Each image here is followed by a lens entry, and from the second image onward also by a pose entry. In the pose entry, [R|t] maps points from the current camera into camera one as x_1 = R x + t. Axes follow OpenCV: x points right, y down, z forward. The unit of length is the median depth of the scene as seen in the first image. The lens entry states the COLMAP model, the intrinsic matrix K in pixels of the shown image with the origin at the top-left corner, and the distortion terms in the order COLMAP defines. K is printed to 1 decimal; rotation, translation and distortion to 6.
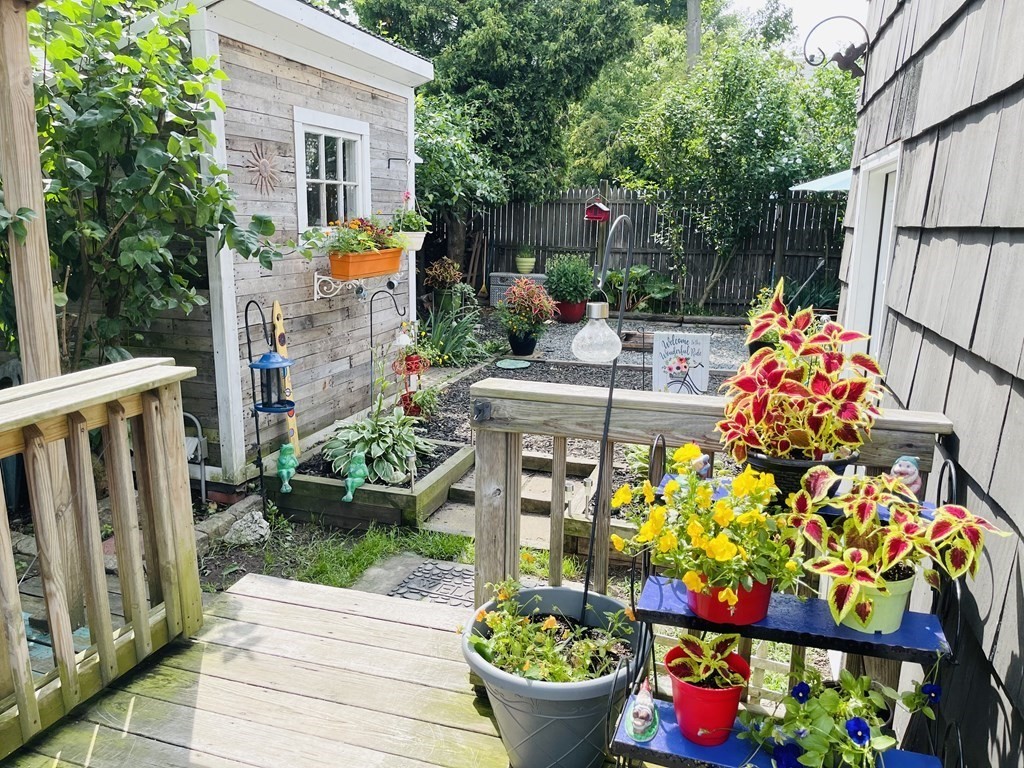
lens RADIAL K [[761.6, 0, 510.7], [0, 761.6, 377.5], [0, 0, 1]] dist [0.057305, -0.081839]
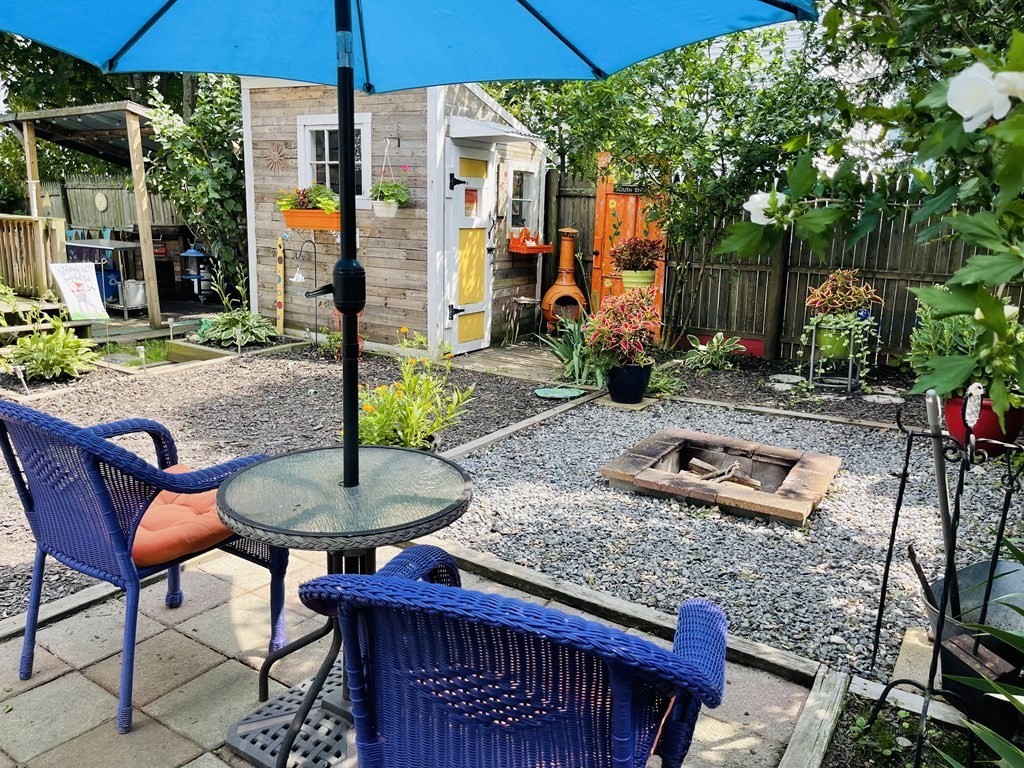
lens RADIAL K [[761.6, 0, 510.7], [0, 761.6, 377.5], [0, 0, 1]] dist [0.057305, -0.081839]
pose [[-0.252443, 0.184874, -0.949786, 1.236993], [-0.245567, 0.937200, 0.247694, -0.355369], [0.935932, 0.295765, -0.191190, 1.915706]]
